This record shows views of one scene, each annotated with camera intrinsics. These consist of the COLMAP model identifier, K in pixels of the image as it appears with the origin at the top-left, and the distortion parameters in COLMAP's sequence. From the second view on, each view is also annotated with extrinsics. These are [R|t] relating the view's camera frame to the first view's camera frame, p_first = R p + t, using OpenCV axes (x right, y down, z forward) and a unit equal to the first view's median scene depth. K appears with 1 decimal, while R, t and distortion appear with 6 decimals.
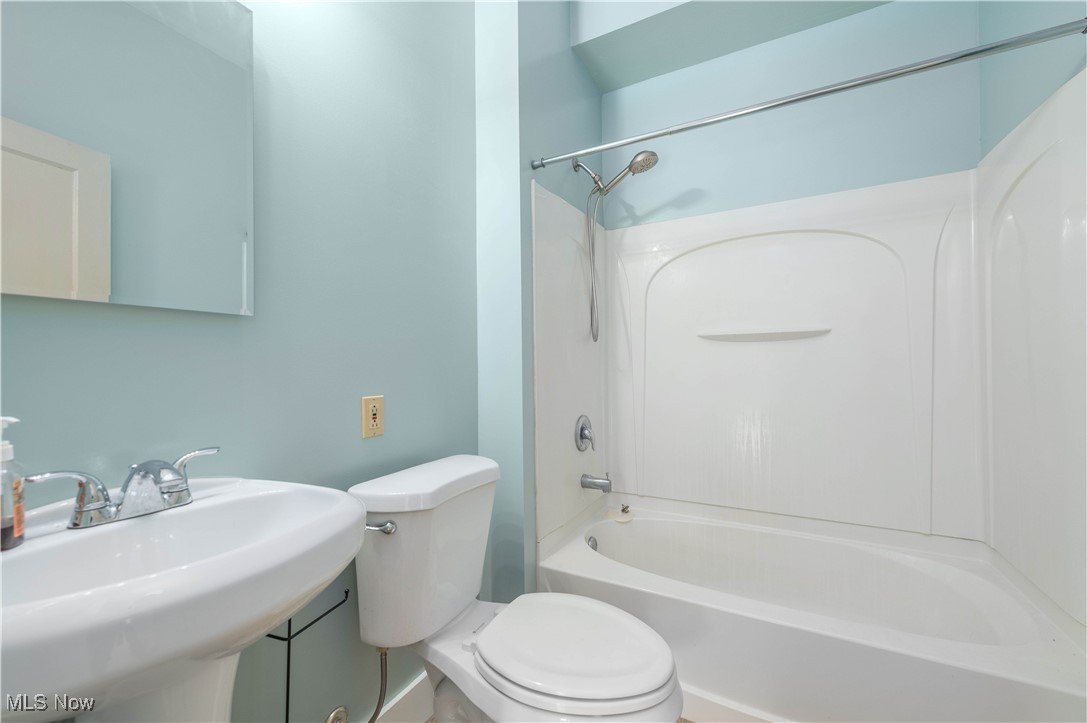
lens RADIAL K [[428.1, 0, 557.7], [0, 428.1, 361.1], [0, 0, 1]] dist [0.012885, -0.000672]
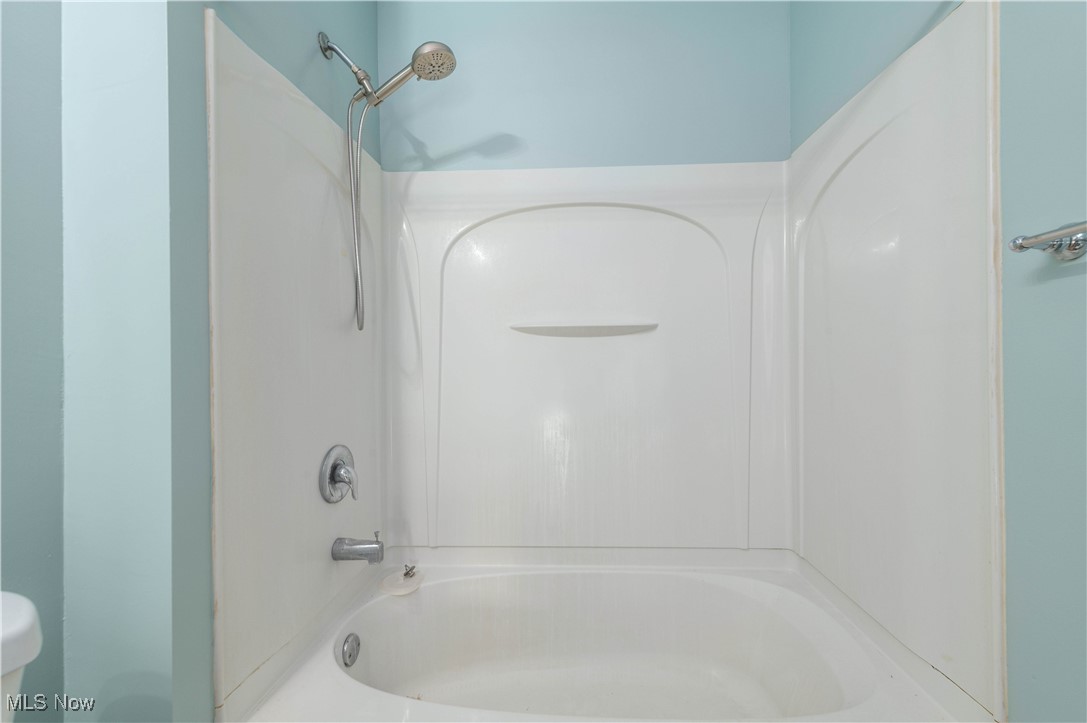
lens RADIAL K [[428.1, 0, 557.7], [0, 428.1, 361.1], [0, 0, 1]] dist [0.012885, -0.000672]
pose [[0.906785, 0.003775, 0.421575, 0.088129], [-0.004932, 0.999986, 0.001655, -0.000379], [-0.421564, -0.003580, 0.906792, 0.292155]]
